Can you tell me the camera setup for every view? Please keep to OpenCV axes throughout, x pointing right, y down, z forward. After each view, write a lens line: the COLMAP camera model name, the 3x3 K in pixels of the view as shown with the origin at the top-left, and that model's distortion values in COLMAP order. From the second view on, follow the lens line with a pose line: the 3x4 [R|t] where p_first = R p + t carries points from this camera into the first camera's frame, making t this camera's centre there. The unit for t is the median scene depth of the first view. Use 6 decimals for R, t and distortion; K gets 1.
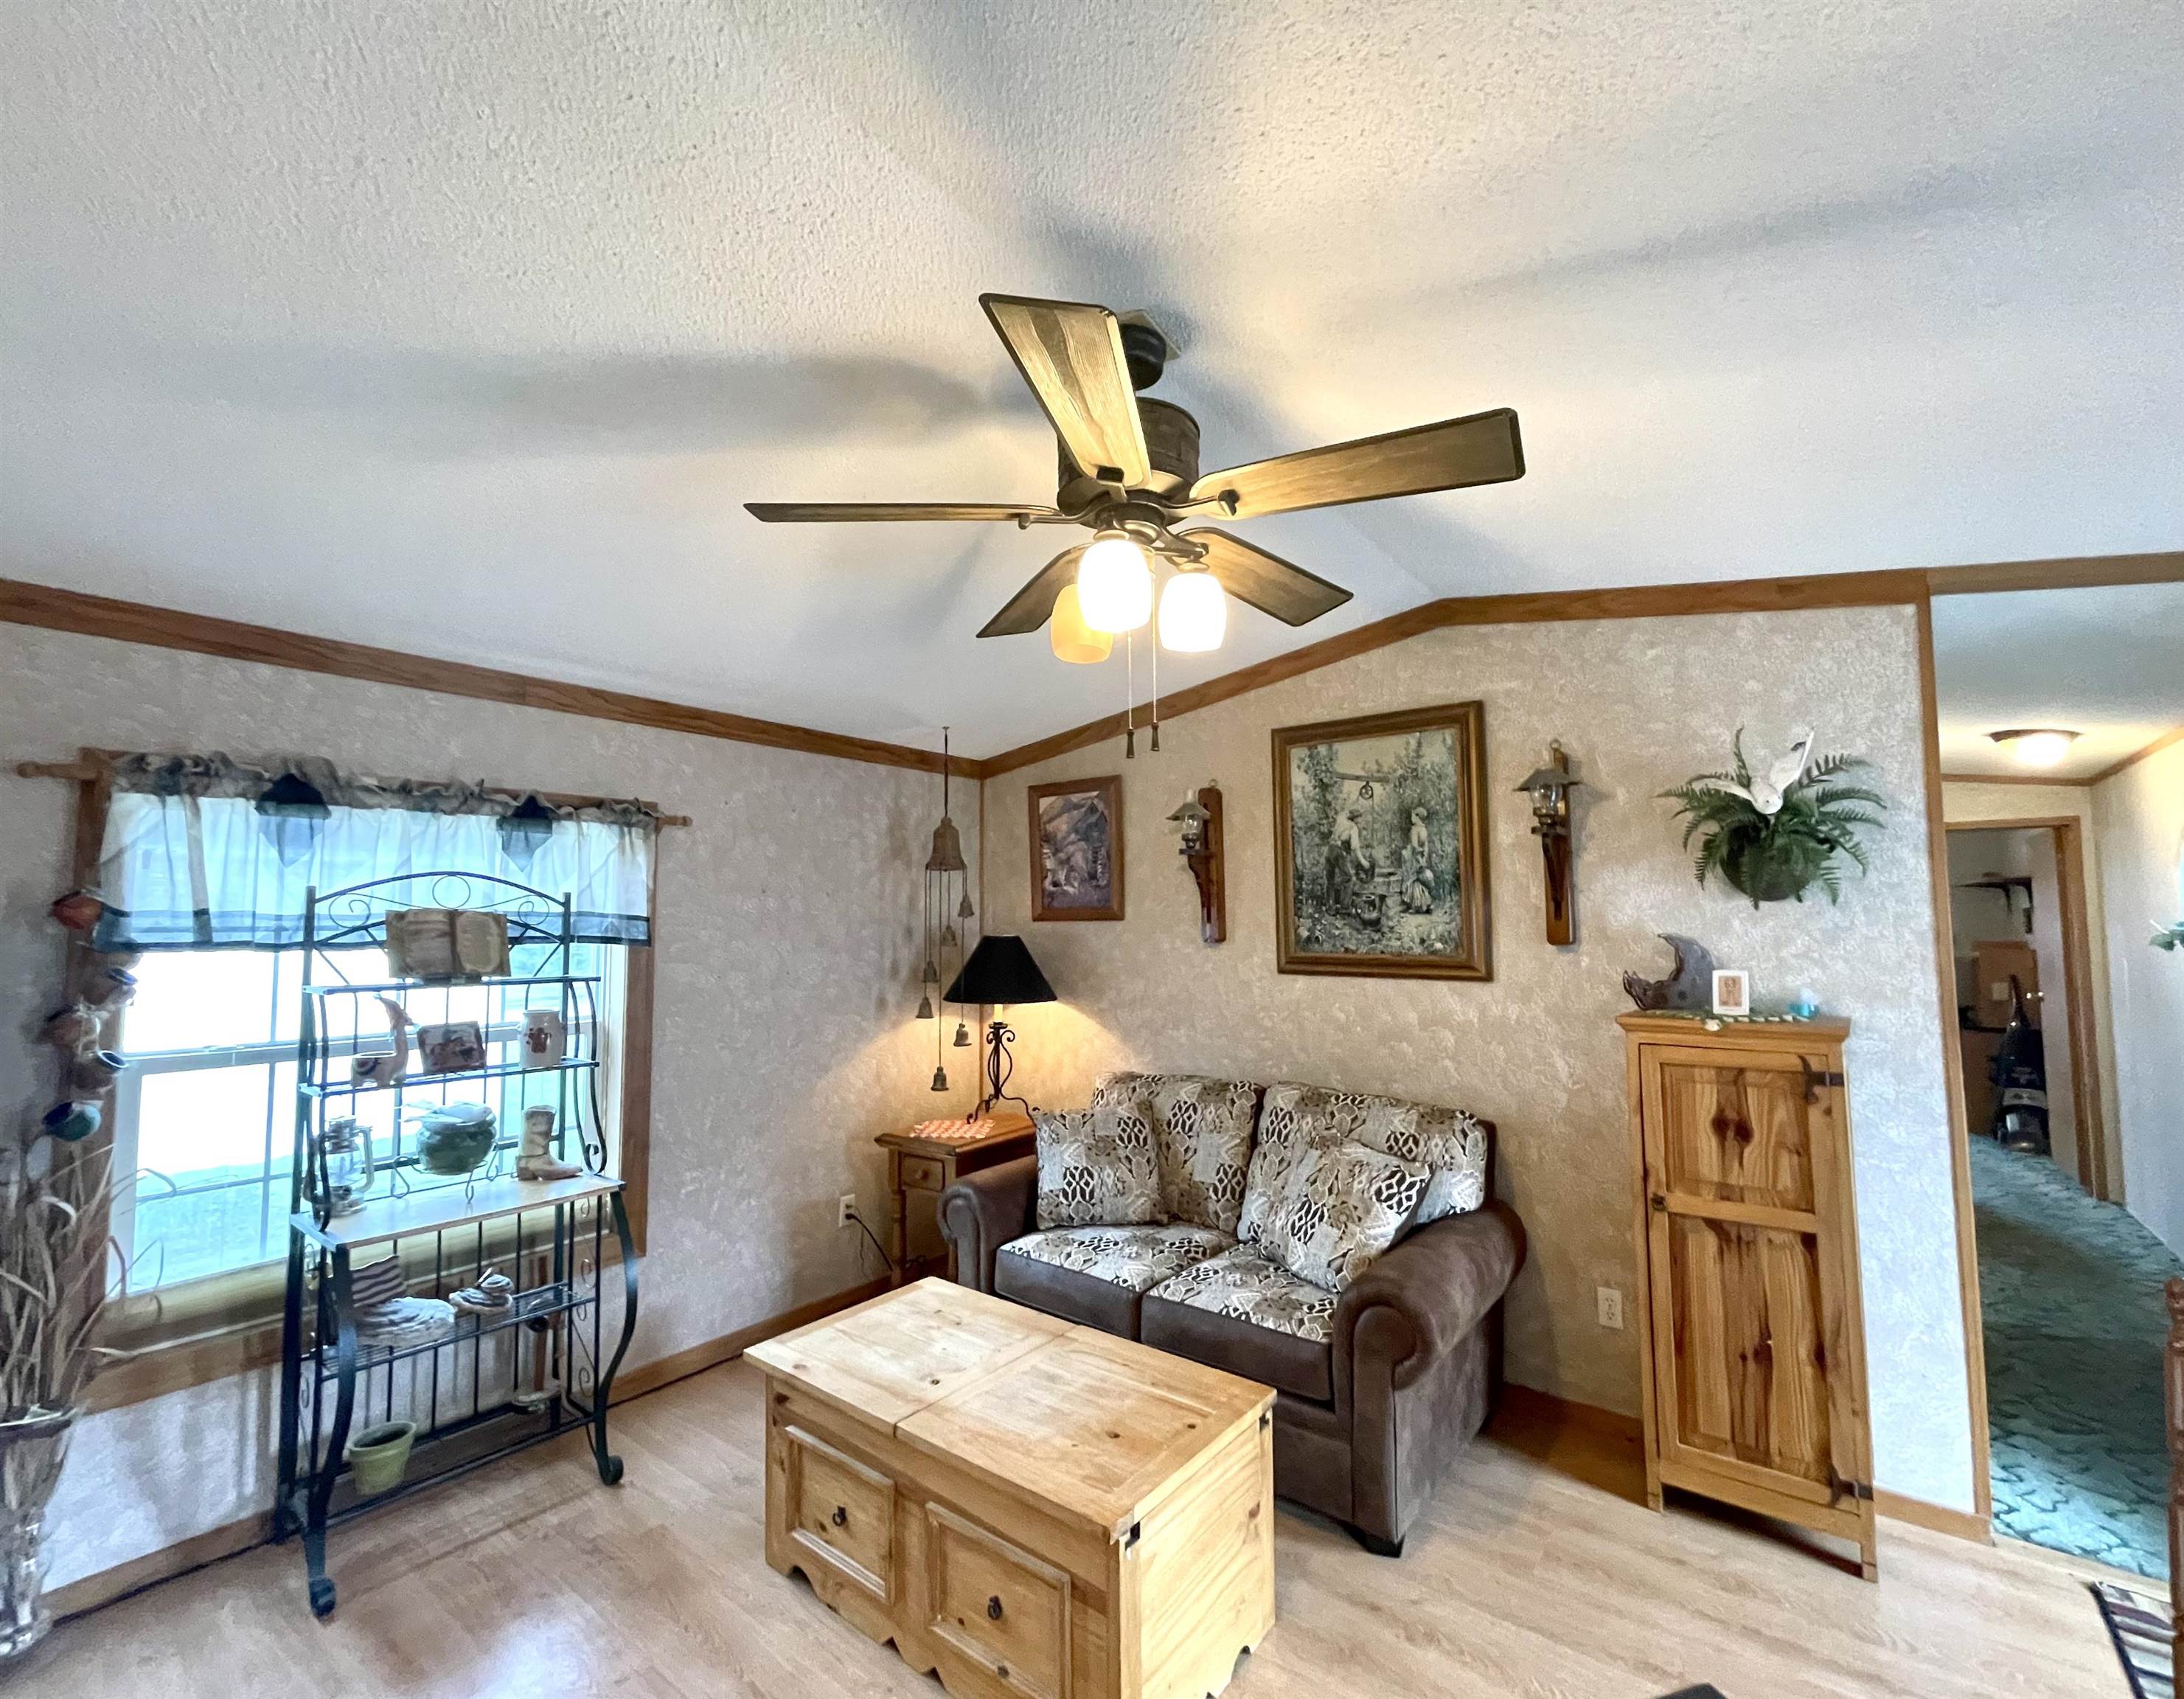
lens RADIAL K [[931.5, 0, 1099.4], [0, 931.5, 859.6], [0, 0, 1]] dist [-0.013182, 0.002251]
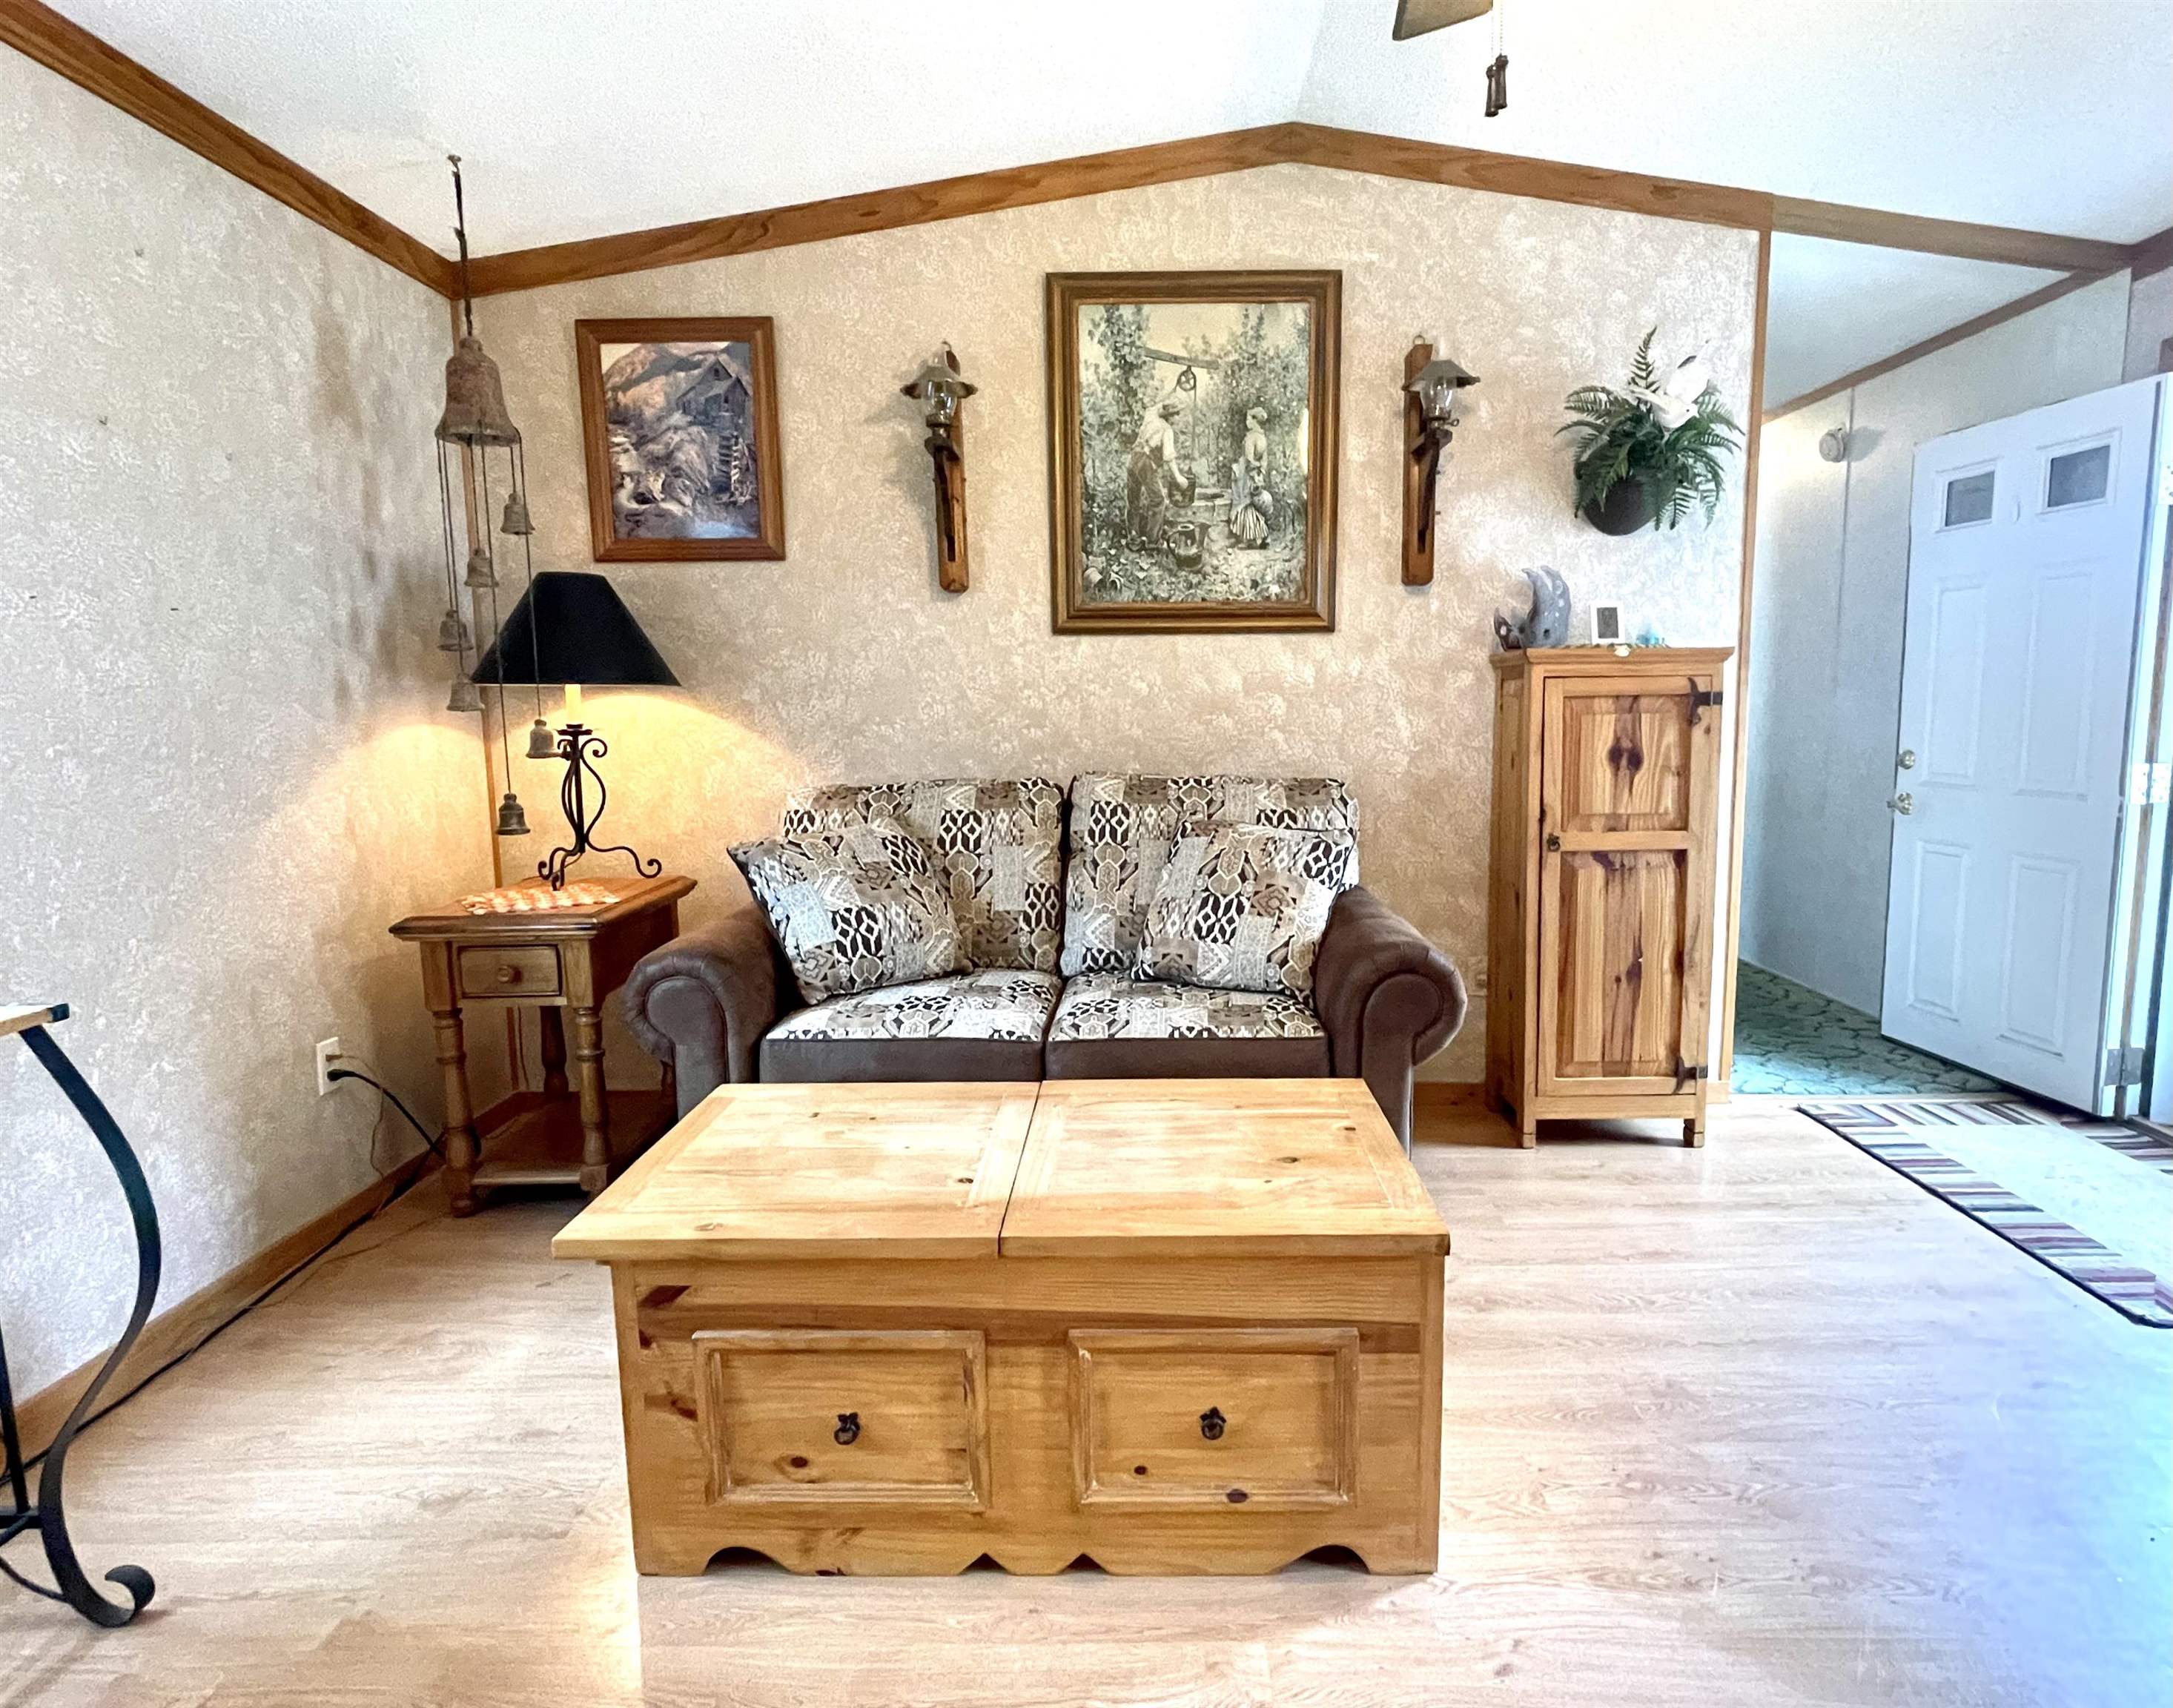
lens RADIAL K [[1186.8, 0, 1144.3], [0, 1186.8, 848.0], [0, 0, 1]] dist [0.002923, -0.008195]
pose [[0.798207, -0.080048, 0.597041, -0.383330], [-0.036574, 0.982863, 0.180675, 0.141760], [-0.601272, -0.166053, 0.781600, 0.248719]]
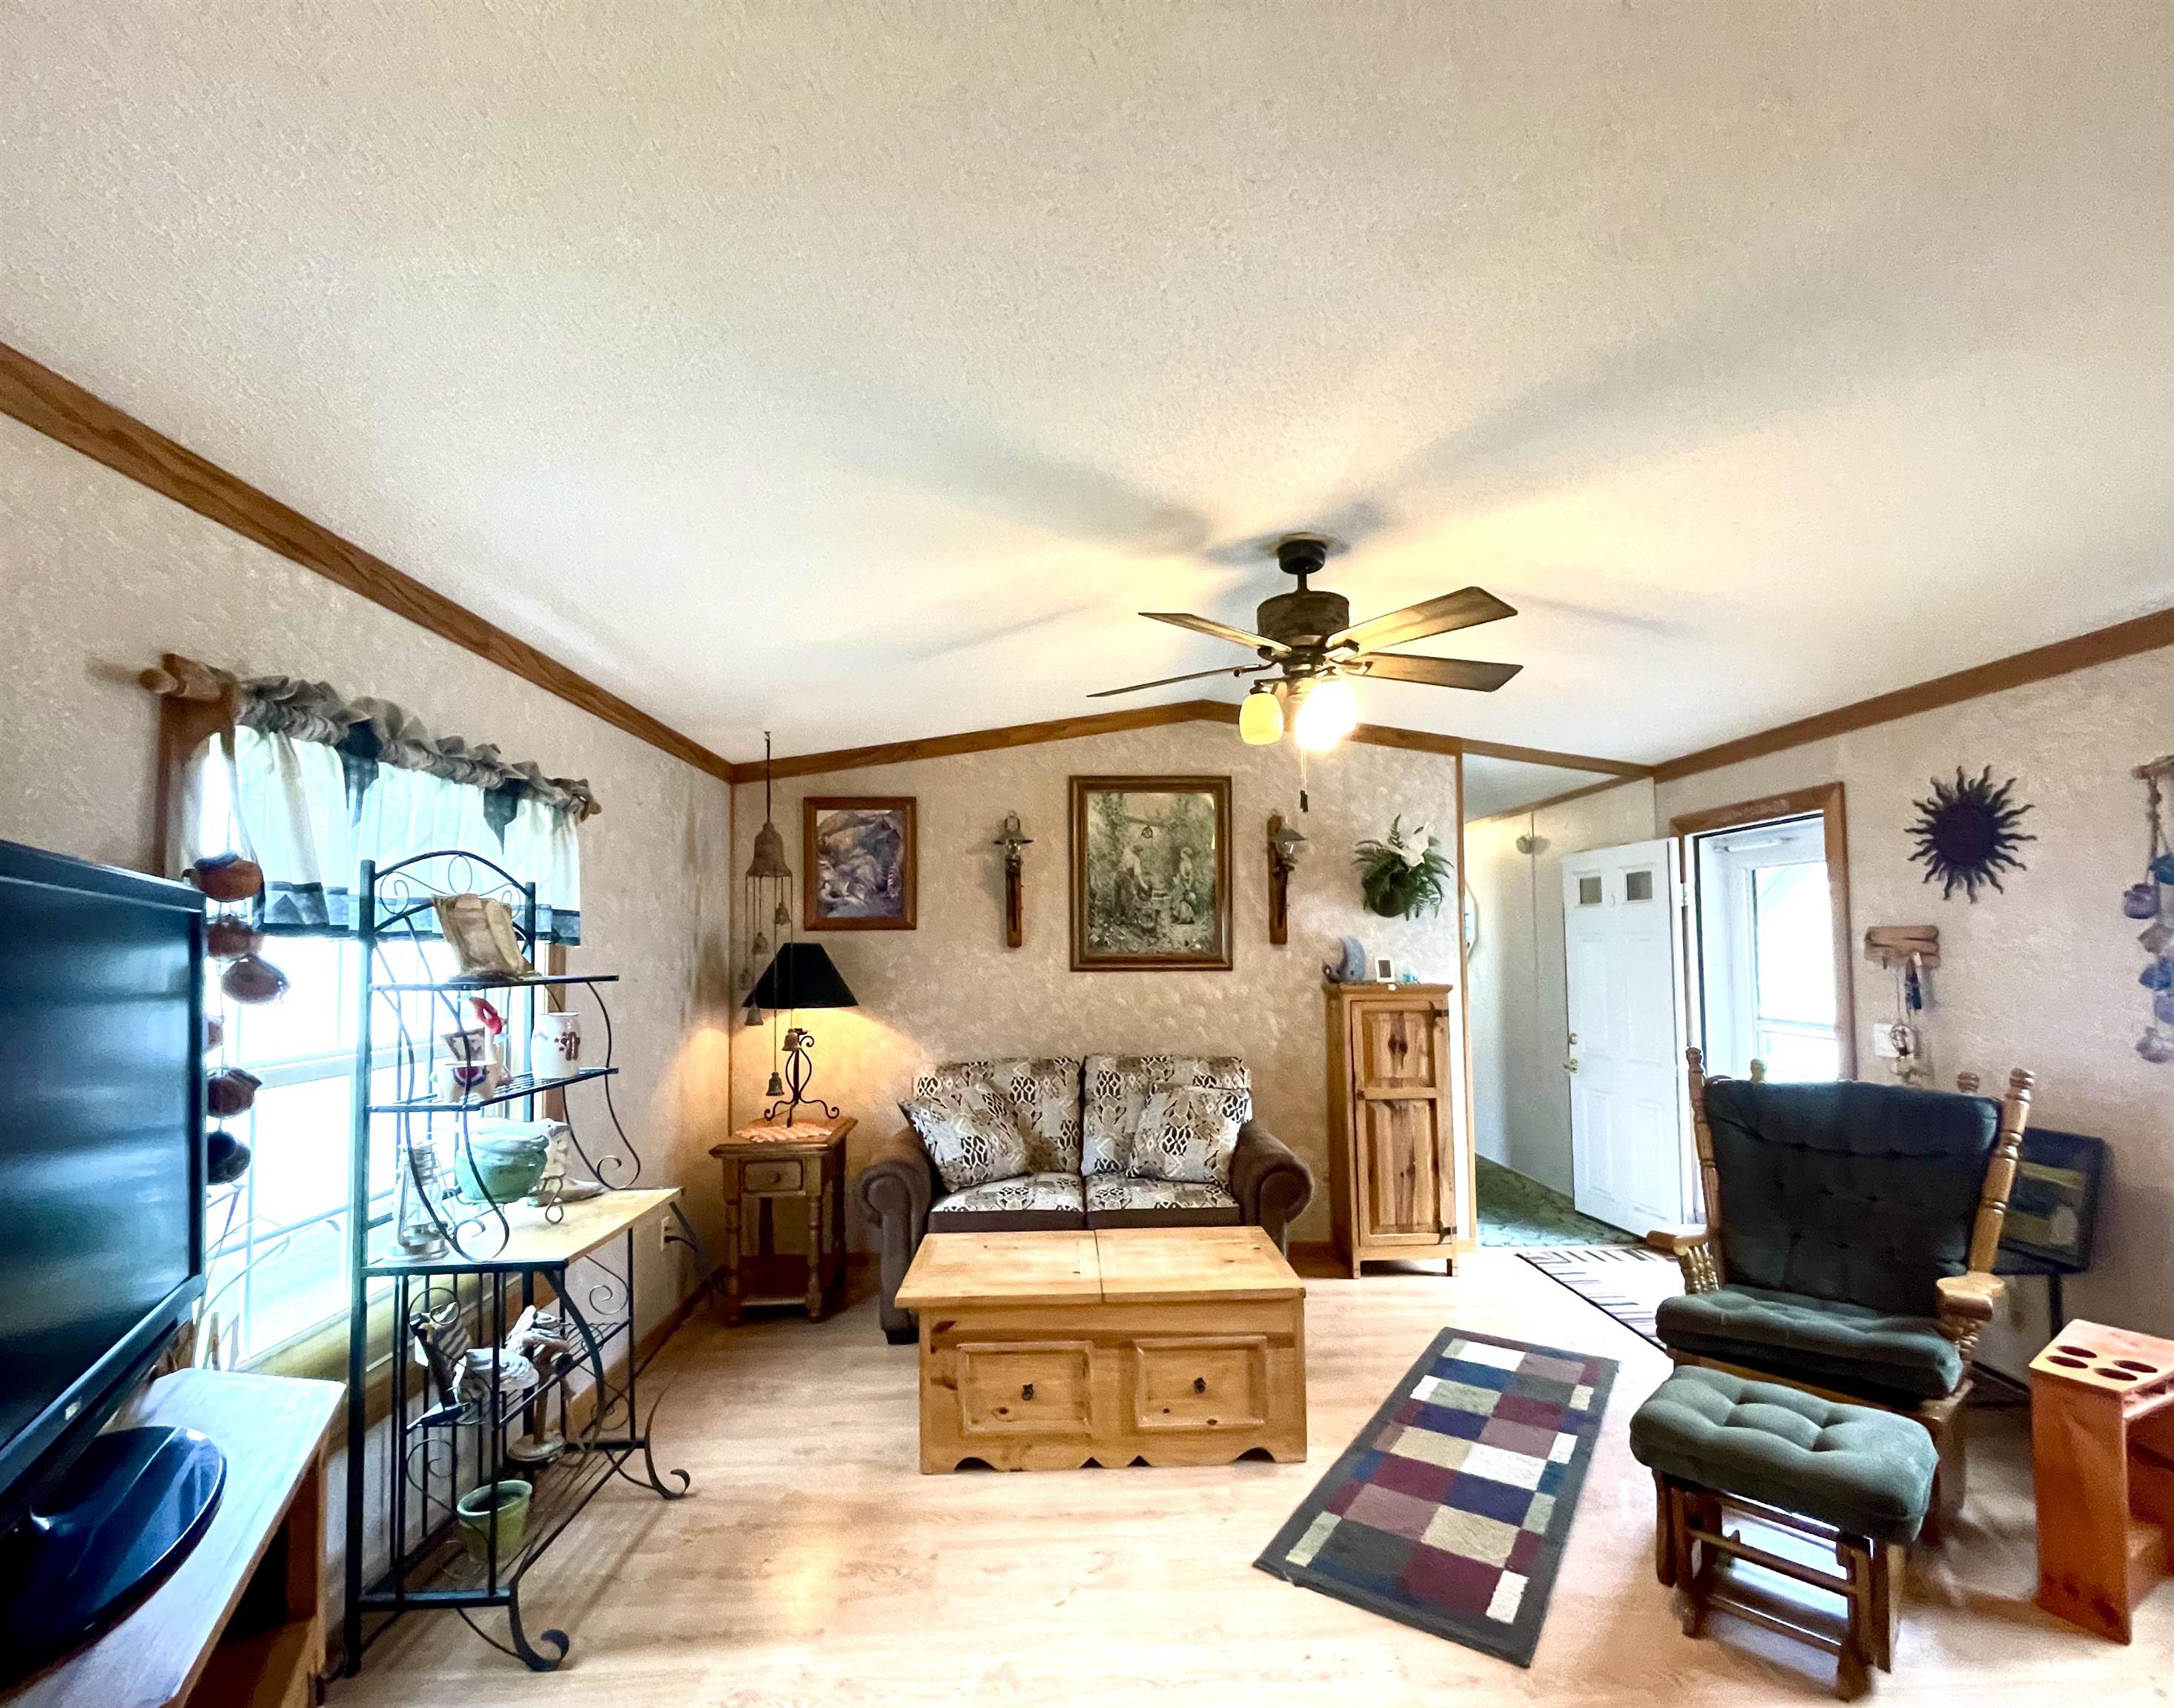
lens RADIAL K [[963.9, 0, 1104.9], [0, 963.9, 905.3], [0, 0, 1]] dist [0.004207, 0.000433]
pose [[0.770781, 0.026883, 0.636533, -0.727393], [-0.038683, 0.999241, 0.004639, 0.031161], [-0.635925, -0.028198, 0.771236, -0.034588]]
